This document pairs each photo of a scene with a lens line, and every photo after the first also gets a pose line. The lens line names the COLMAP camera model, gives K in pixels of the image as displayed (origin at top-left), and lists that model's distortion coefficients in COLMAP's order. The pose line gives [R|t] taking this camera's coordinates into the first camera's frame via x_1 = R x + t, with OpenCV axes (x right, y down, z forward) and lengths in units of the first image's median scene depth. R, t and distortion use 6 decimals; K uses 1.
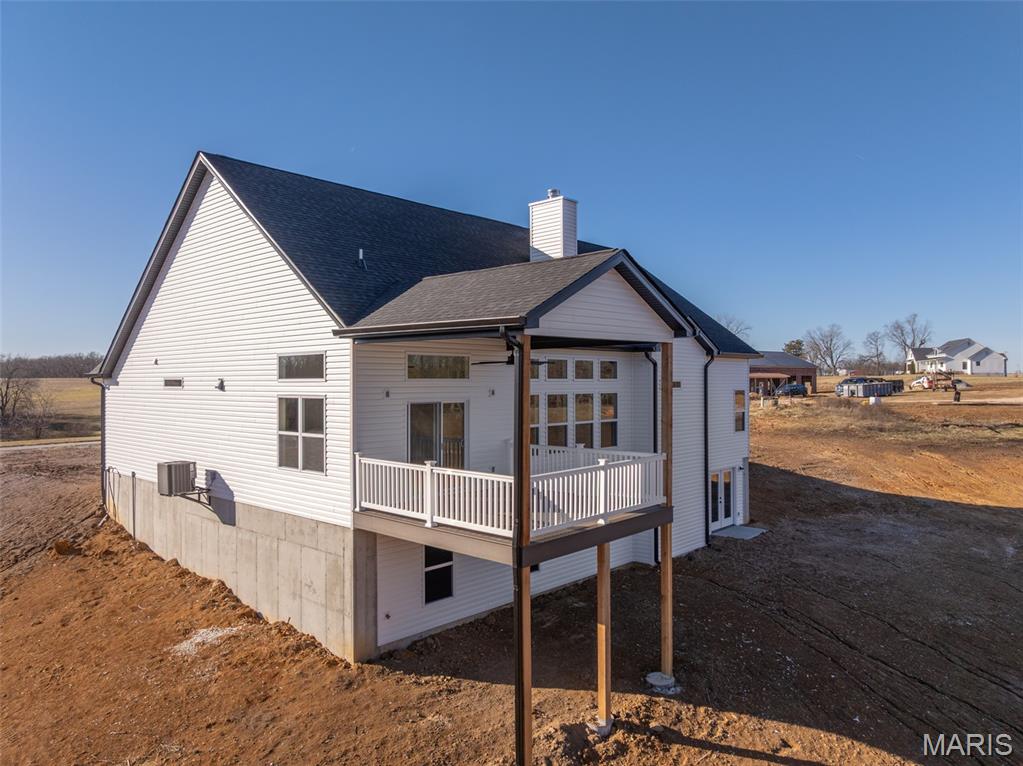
lens RADIAL K [[722.2, 0, 511.5], [0, 722.2, 383.0], [0, 0, 1]] dist [-0.041048, 0.002965]
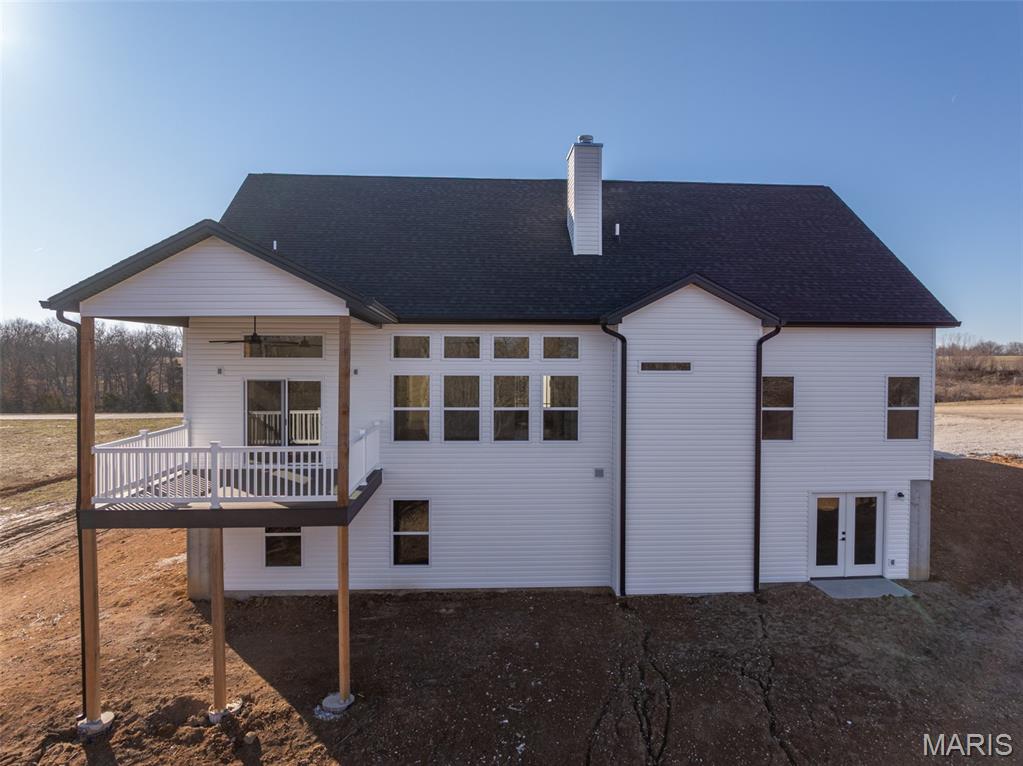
lens RADIAL K [[722.2, 0, 511.5], [0, 722.2, 383.0], [0, 0, 1]] dist [-0.041048, 0.002965]
pose [[0.719411, 0.027492, -0.694041, 0.741525], [-0.007848, 0.999474, 0.031456, -0.003926], [0.694541, -0.017183, 0.719248, 0.405740]]
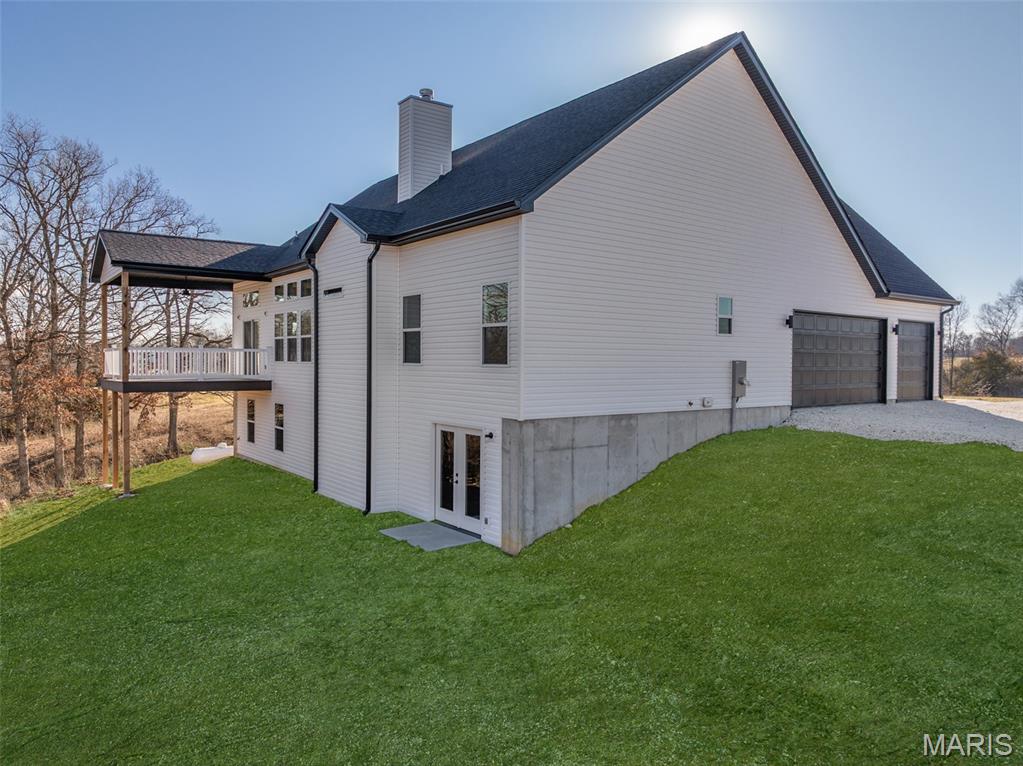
lens RADIAL K [[722.2, 0, 511.5], [0, 722.2, 383.0], [0, 0, 1]] dist [-0.041048, 0.002965]
pose [[-0.183538, 0.027624, -0.982624, 1.191773], [-0.012827, 0.999453, 0.030493, 0.092961], [0.982929, 0.018201, -0.183083, 1.602983]]
